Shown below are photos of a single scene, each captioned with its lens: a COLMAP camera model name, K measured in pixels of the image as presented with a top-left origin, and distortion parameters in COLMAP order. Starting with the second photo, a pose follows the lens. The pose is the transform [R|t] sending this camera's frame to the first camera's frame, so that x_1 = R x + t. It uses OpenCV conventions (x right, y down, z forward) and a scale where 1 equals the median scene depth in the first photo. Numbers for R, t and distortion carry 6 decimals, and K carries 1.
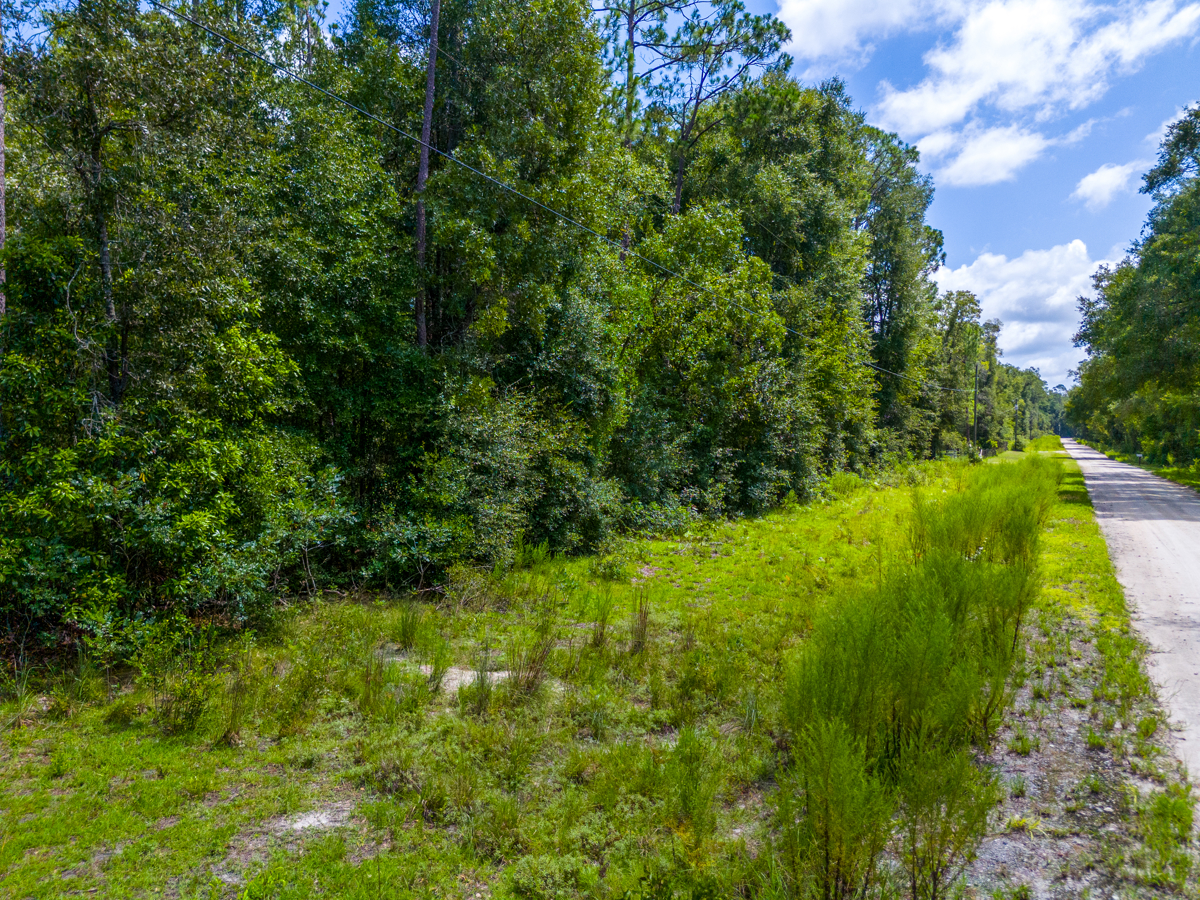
lens RADIAL K [[898.6, 0, 599.3], [0, 898.6, 447.5], [0, 0, 1]] dist [0.067267, -0.056070]
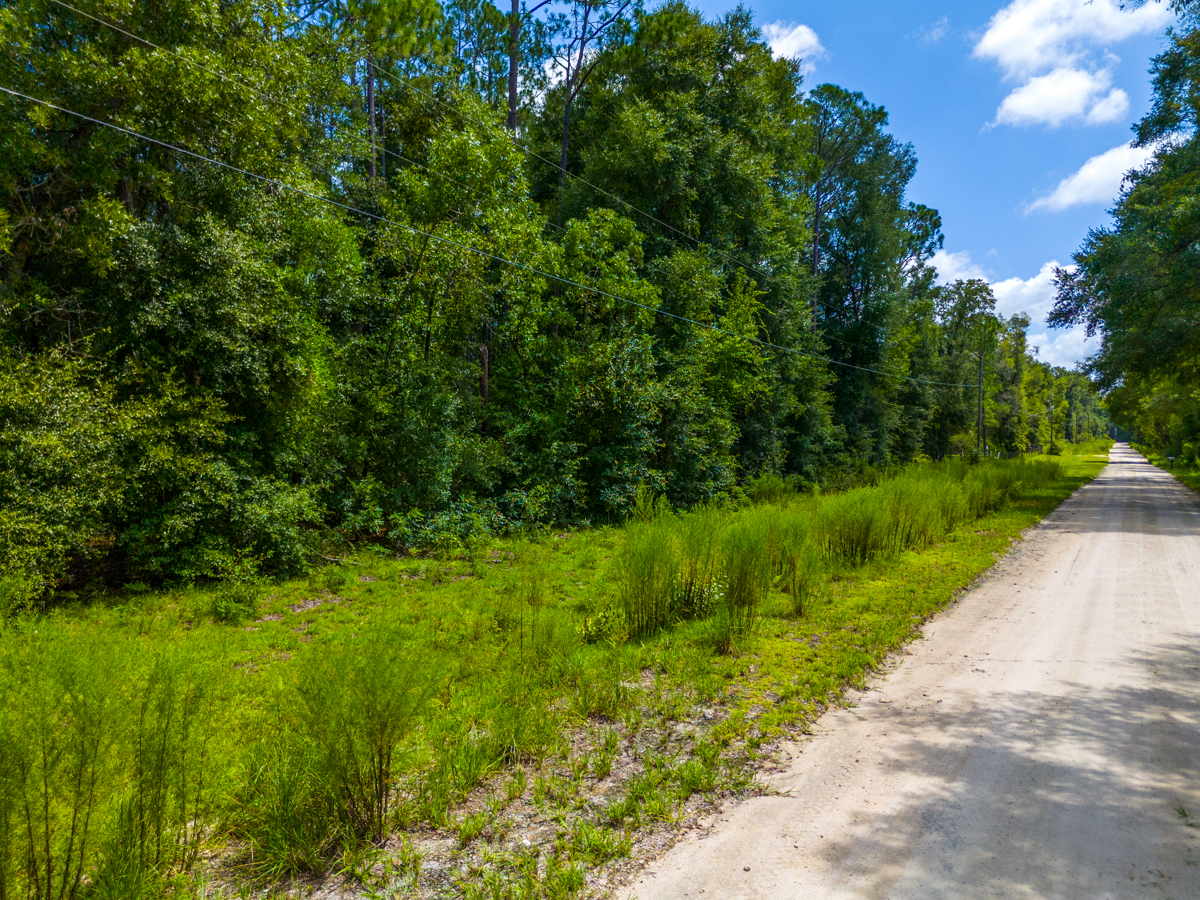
lens RADIAL K [[898.6, 0, 594.8], [0, 898.6, 450.1], [0, 0, 1]] dist [0.067267, -0.056070]
pose [[0.998415, -0.000593, -0.056285, 0.124964], [0.000397, 0.999994, -0.003486, 0.006235], [0.056287, 0.003458, 0.998409, 0.107827]]
